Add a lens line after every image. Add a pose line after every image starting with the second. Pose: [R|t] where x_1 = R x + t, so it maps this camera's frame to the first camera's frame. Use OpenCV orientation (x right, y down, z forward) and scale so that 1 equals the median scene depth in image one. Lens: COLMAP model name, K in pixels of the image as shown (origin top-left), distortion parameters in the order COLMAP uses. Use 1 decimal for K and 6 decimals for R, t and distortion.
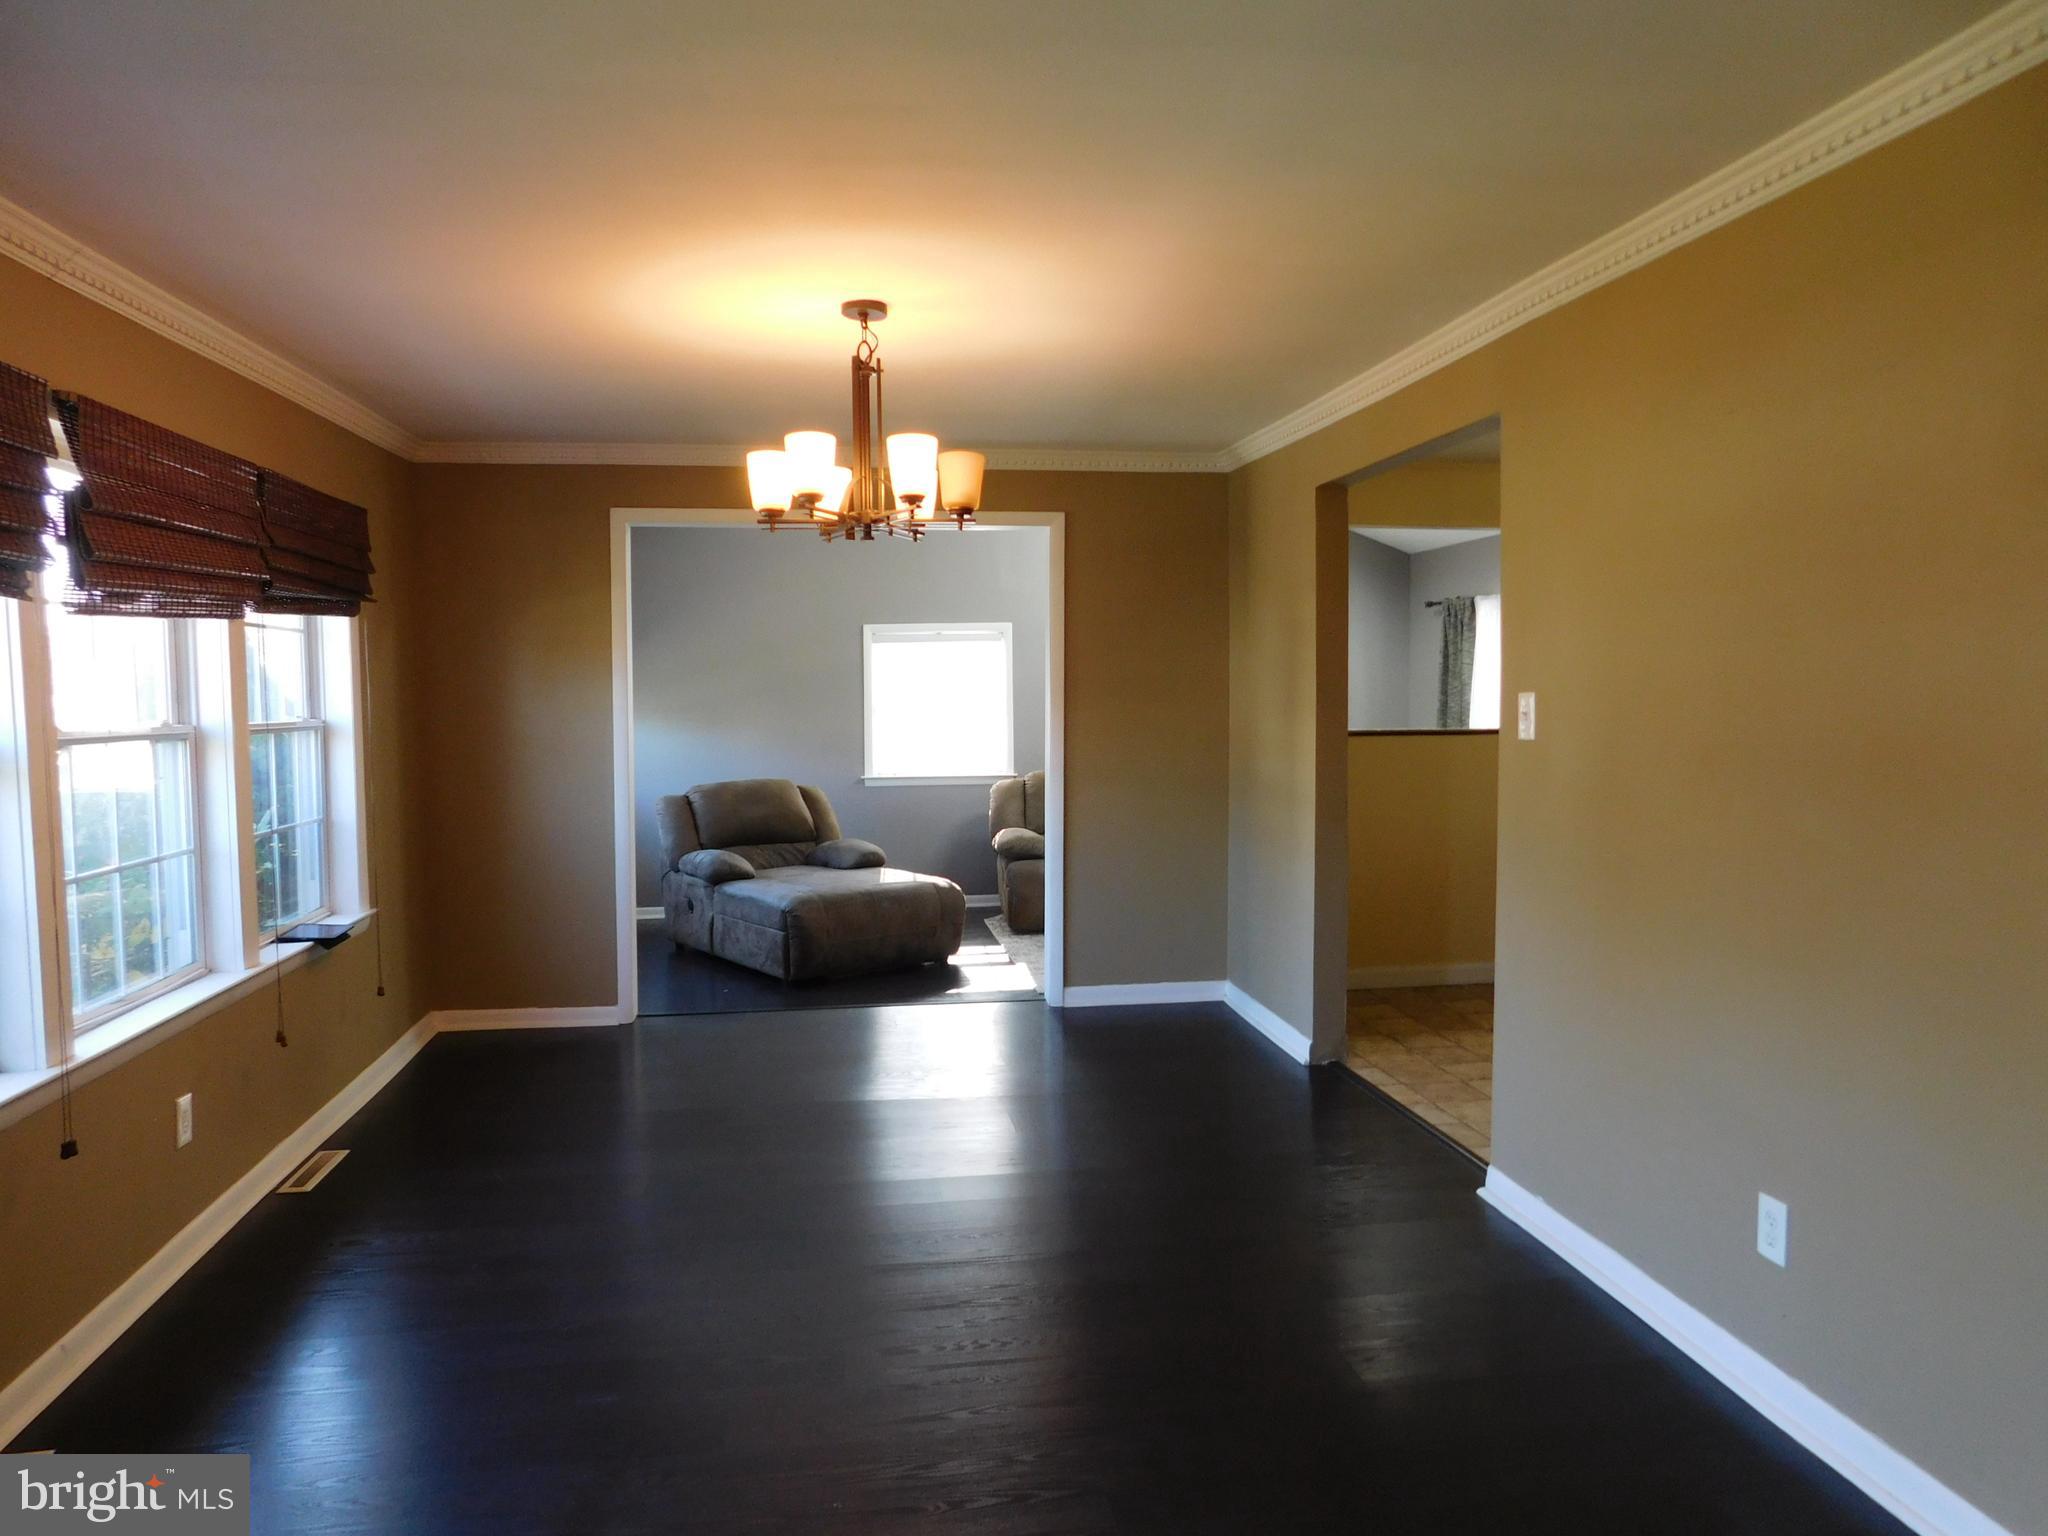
lens RADIAL K [[1369.7, 0, 945.0], [0, 1369.7, 794.9], [0, 0, 1]] dist [-0.064464, 0.044157]
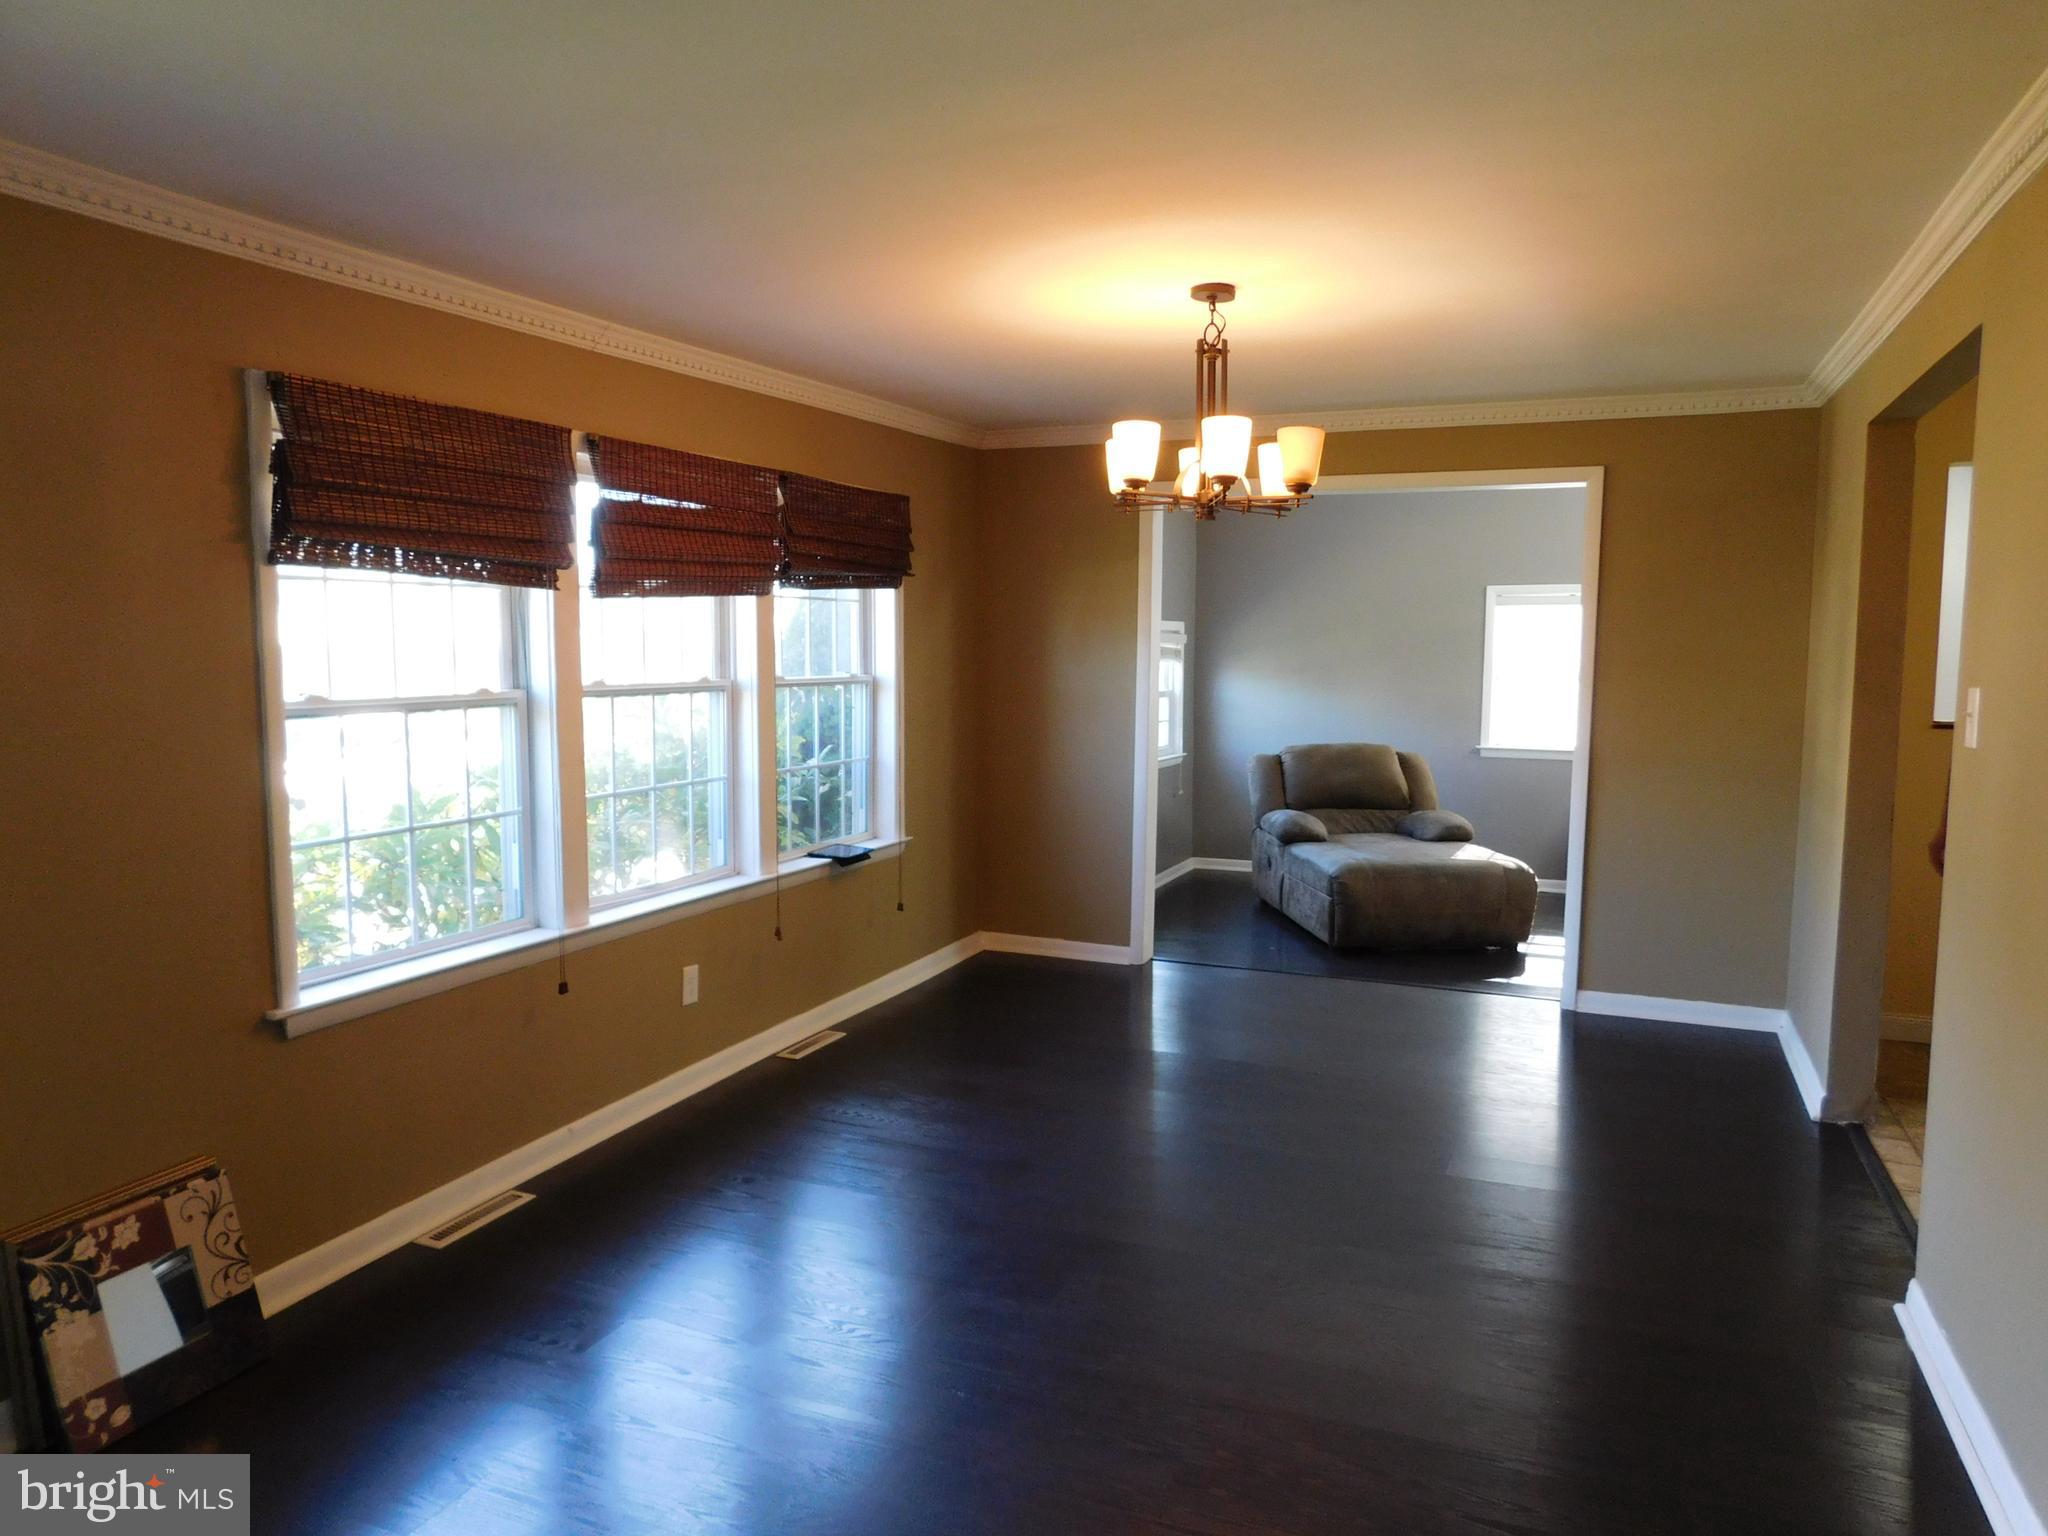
lens RADIAL K [[1369.7, 0, 1020.6], [0, 1369.7, 772.0], [0, 0, 1]] dist [-0.064464, 0.044157]
pose [[0.842878, 0.062965, -0.534408, 0.248567], [-0.052518, 0.998015, 0.034755, -0.015934], [0.535536, -0.001228, 0.844512, 0.038684]]
